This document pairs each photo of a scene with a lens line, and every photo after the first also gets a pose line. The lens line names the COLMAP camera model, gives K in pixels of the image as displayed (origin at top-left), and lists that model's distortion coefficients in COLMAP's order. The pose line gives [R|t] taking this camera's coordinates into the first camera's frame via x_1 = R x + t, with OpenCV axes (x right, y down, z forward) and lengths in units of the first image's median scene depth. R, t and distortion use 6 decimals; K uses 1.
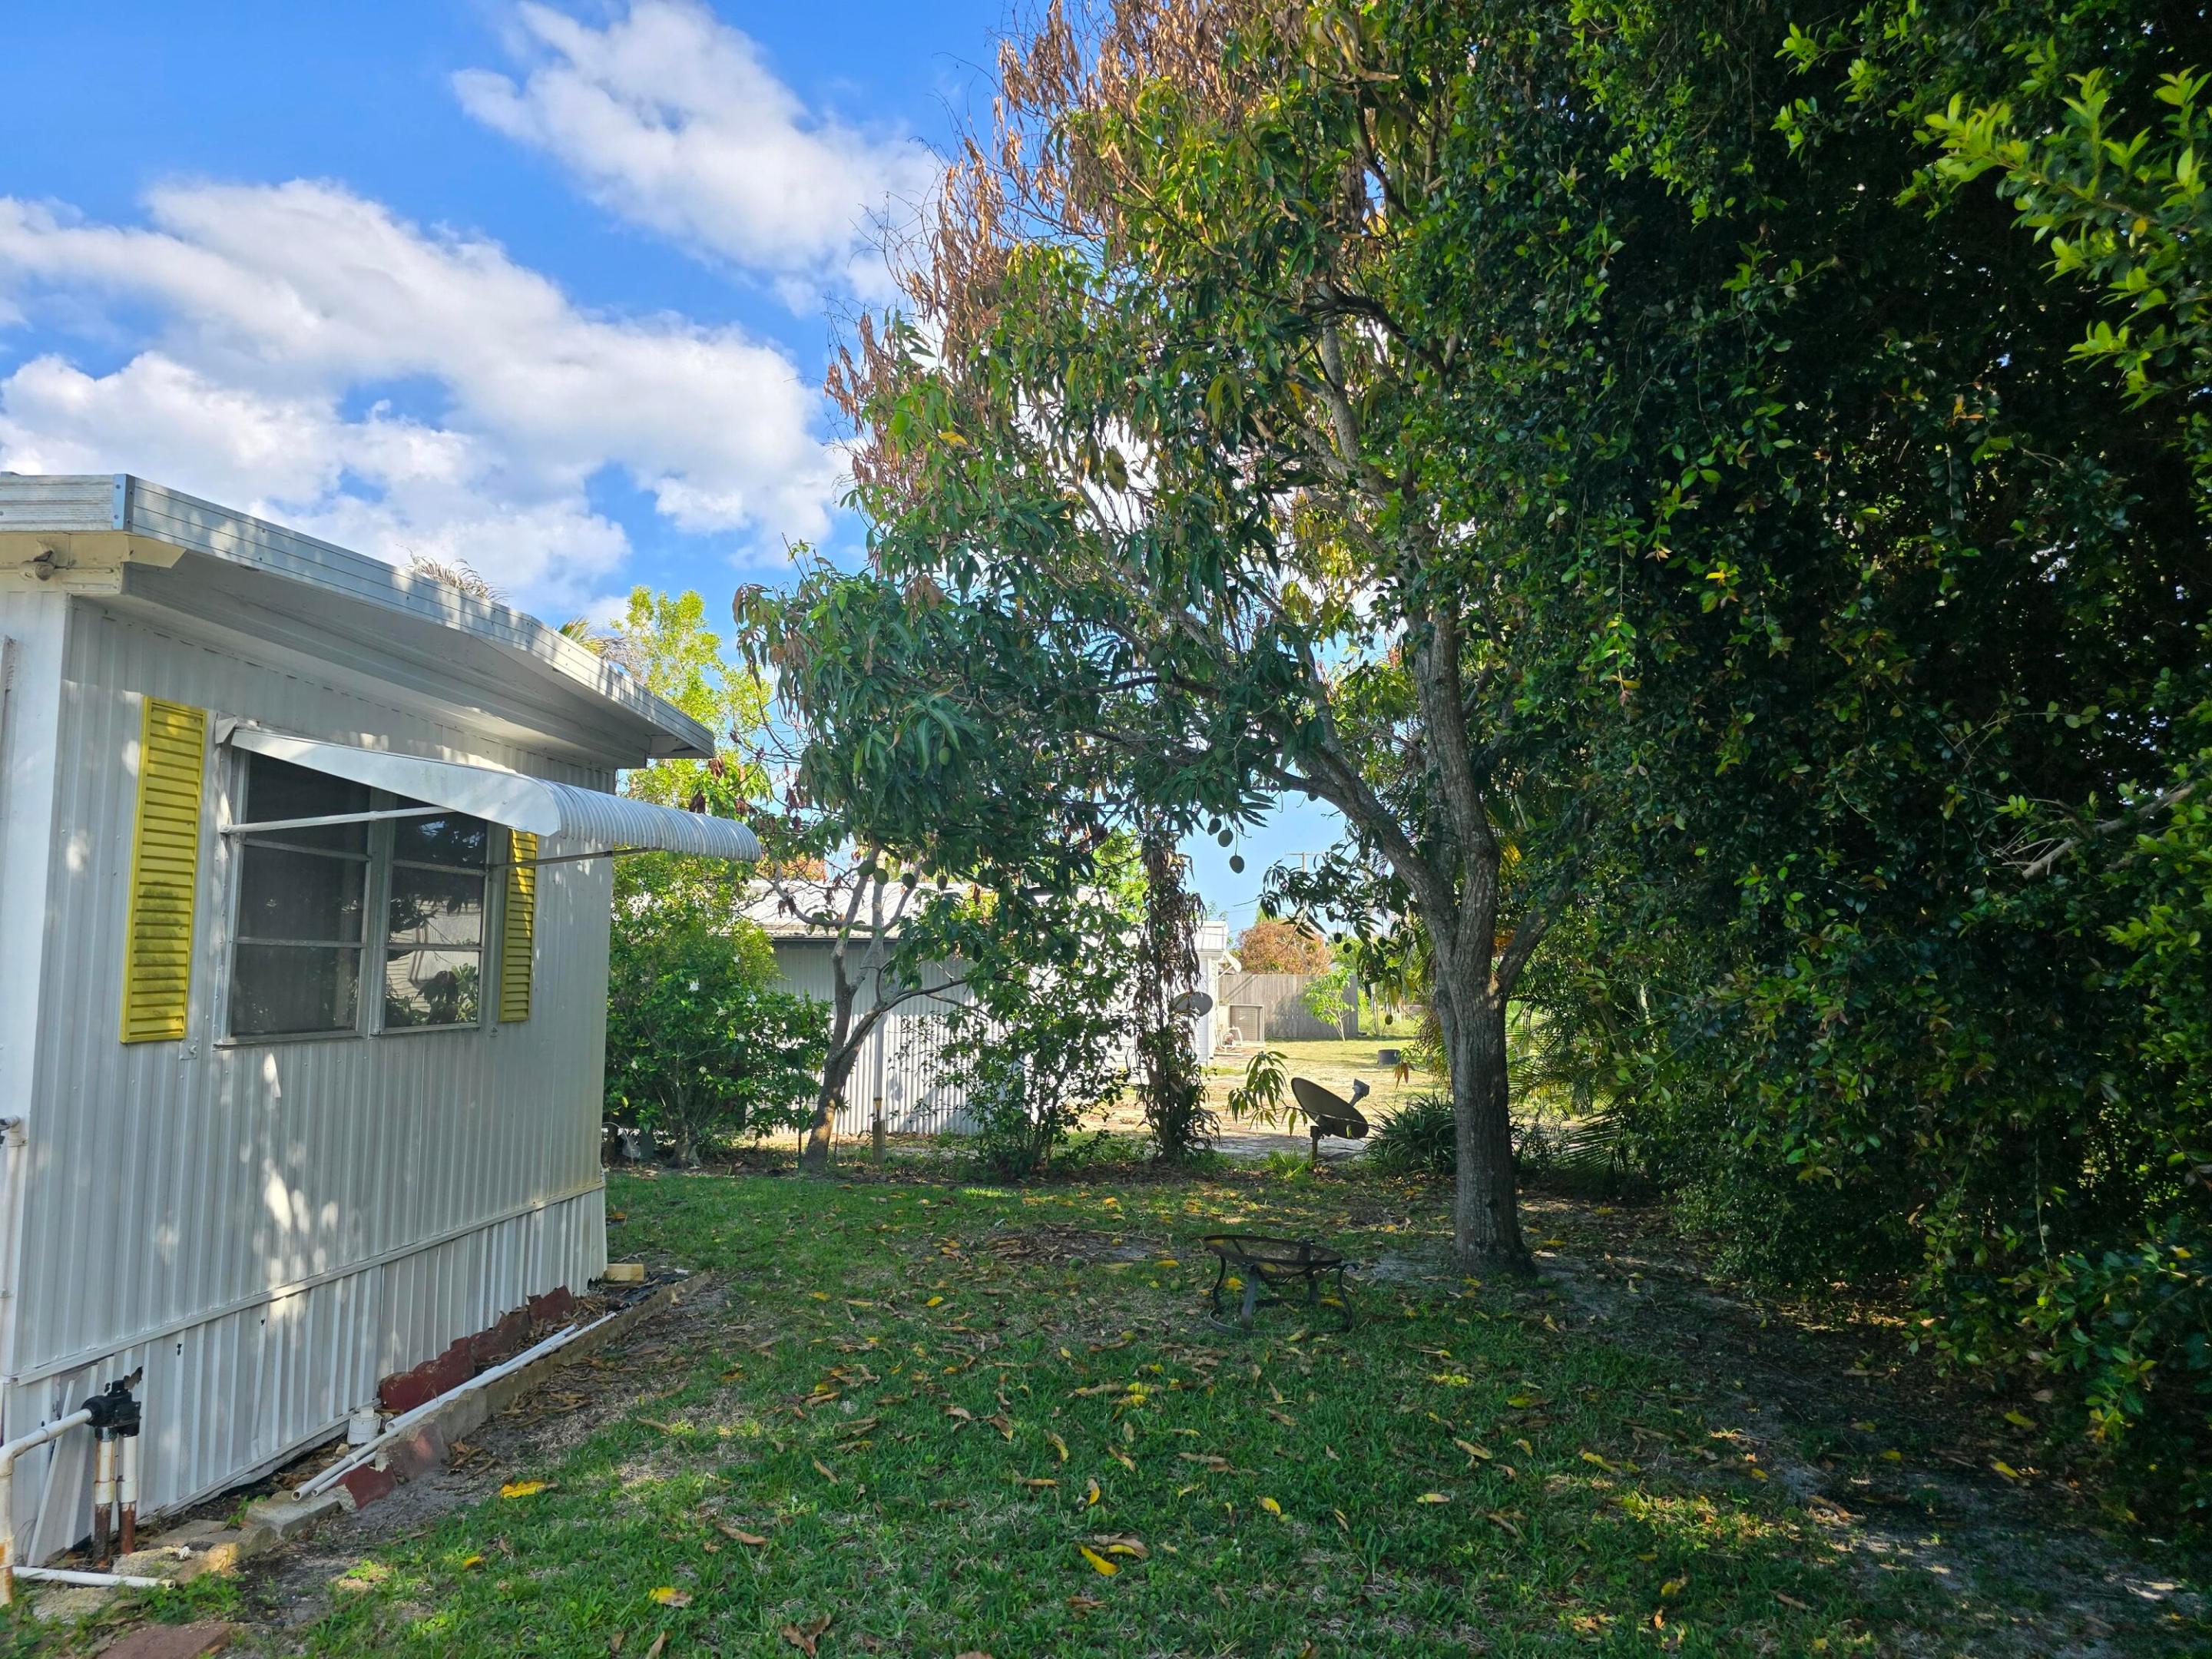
lens RADIAL K [[1481.0, 0, 1106.0], [0, 1481.0, 823.9], [0, 0, 1]] dist [0.060968, -0.051979]
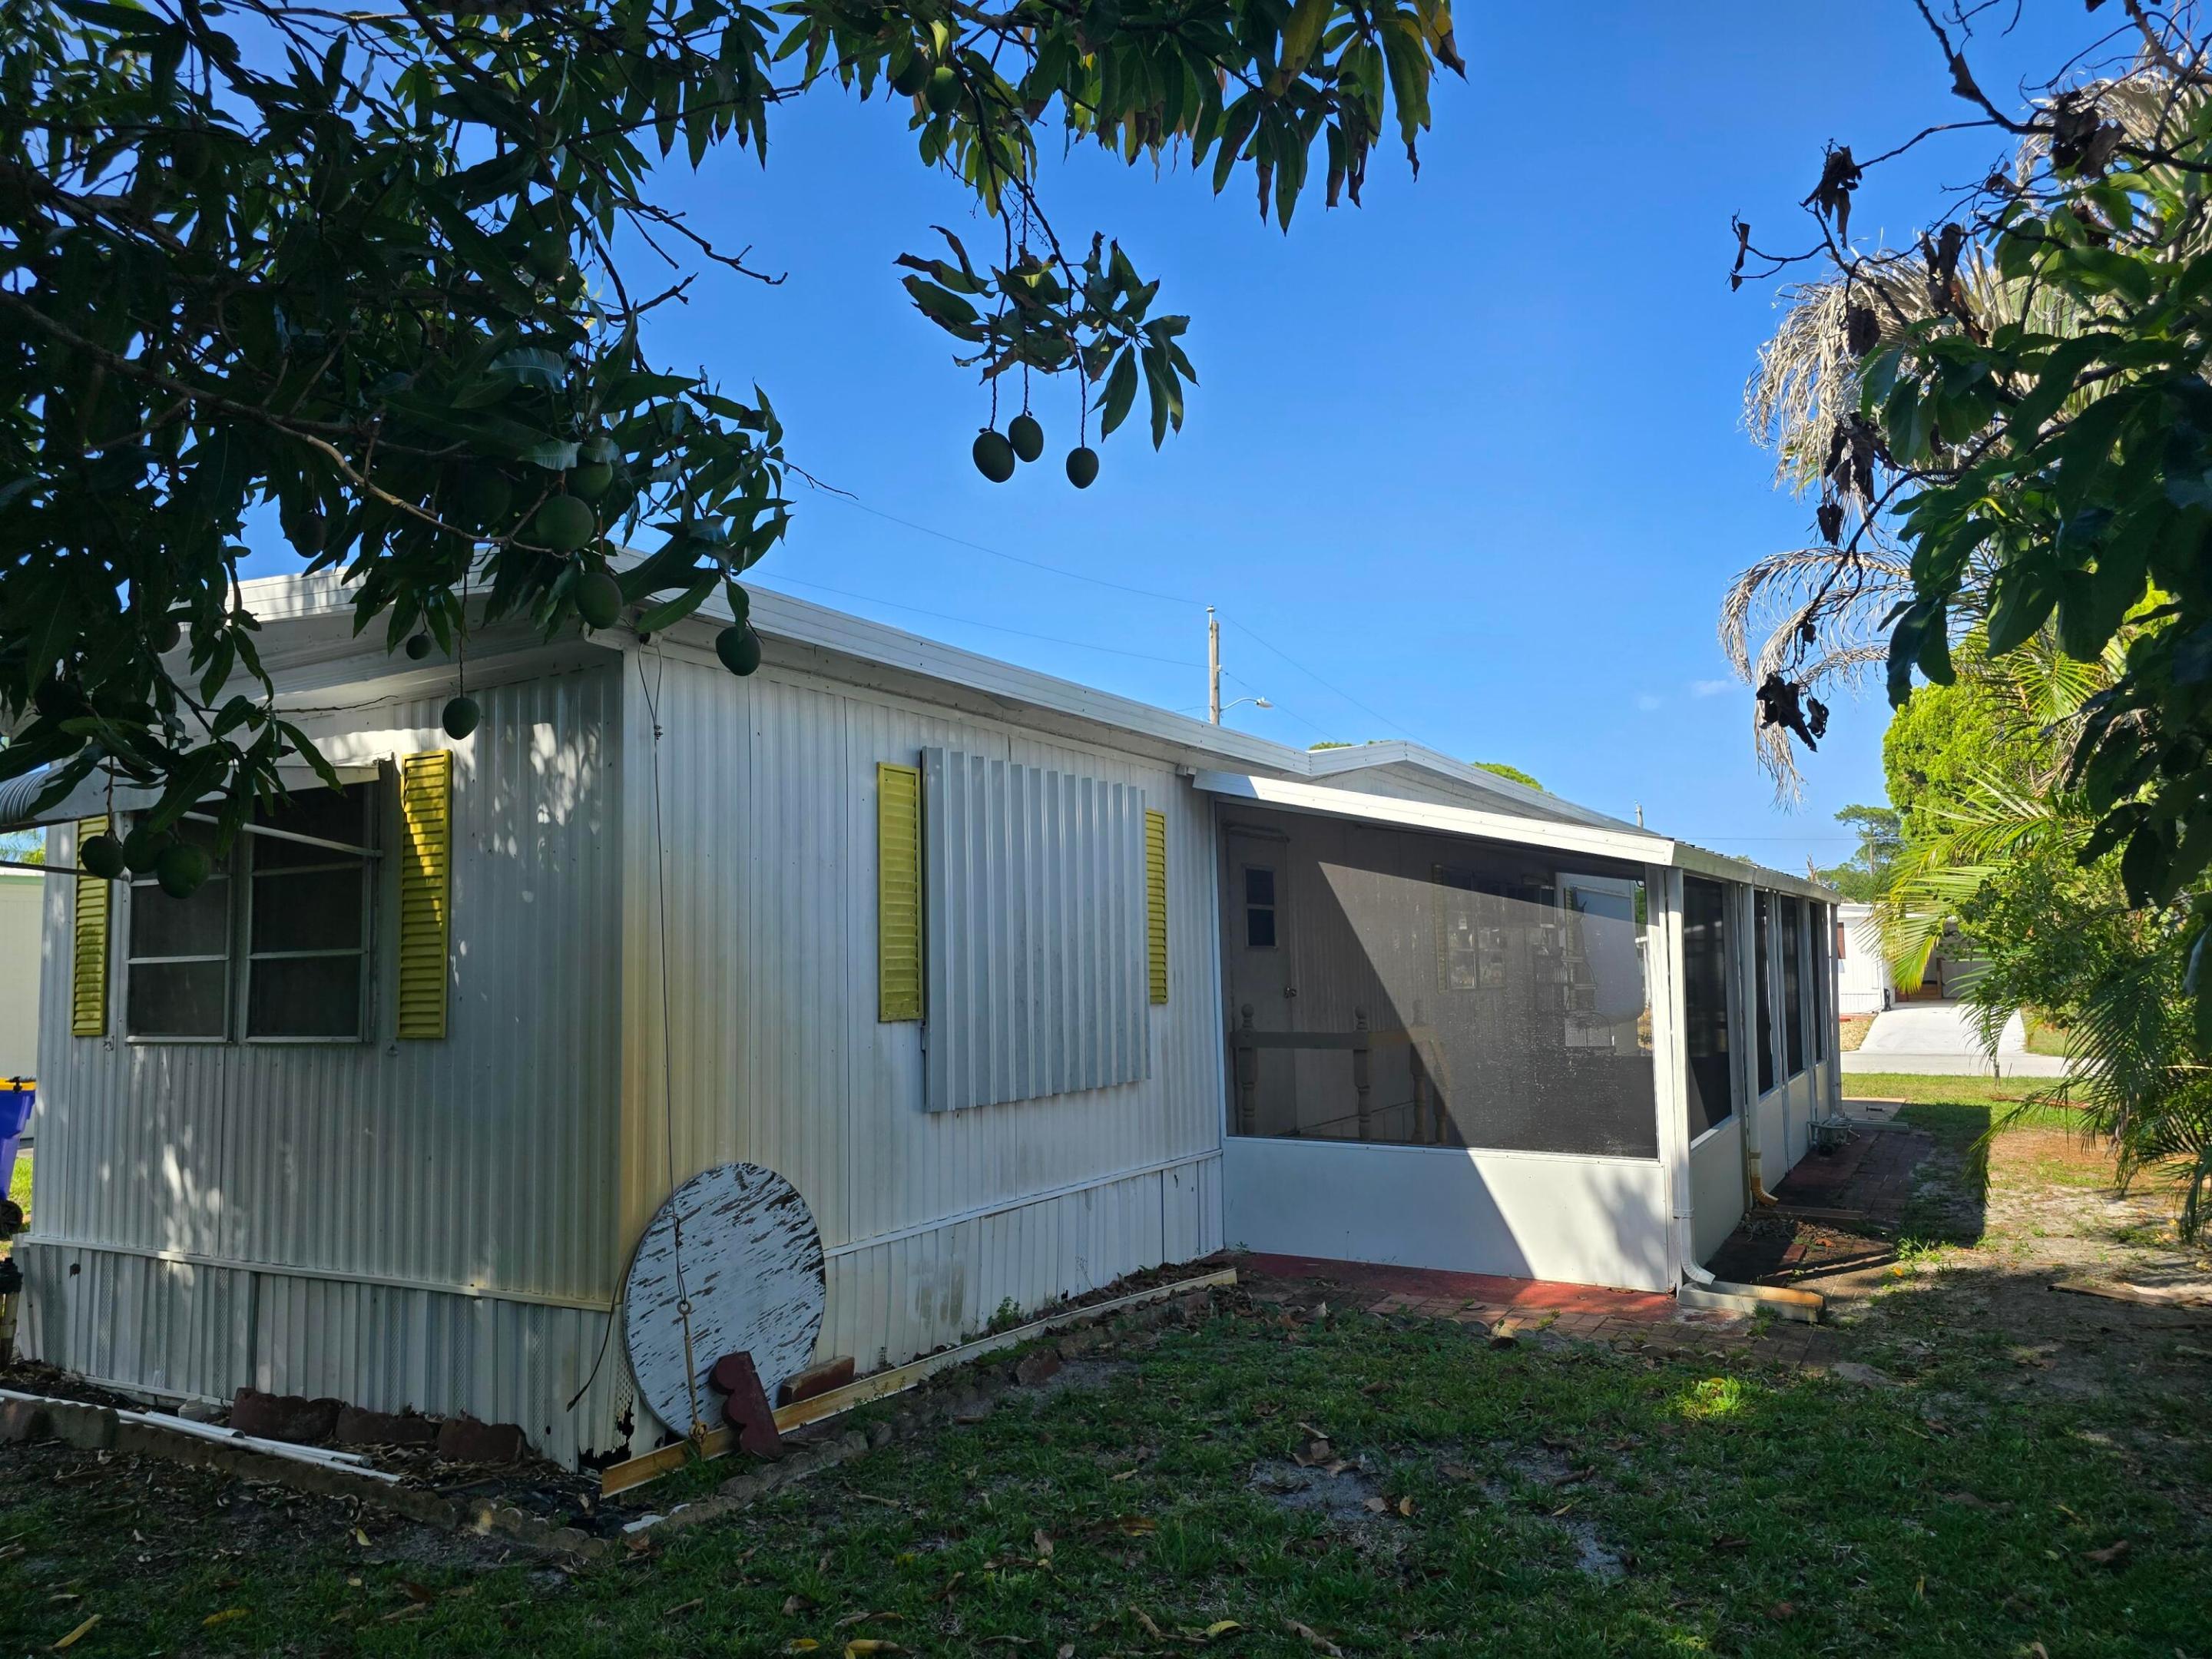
lens RADIAL K [[1481.0, 0, 1106.0], [0, 1481.0, 823.9], [0, 0, 1]] dist [0.060968, -0.051979]
pose [[-0.445718, -0.051339, -0.893700, 0.168545], [0.123771, 0.985231, -0.118326, 0.167522], [0.886575, -0.163354, -0.432781, 1.776514]]
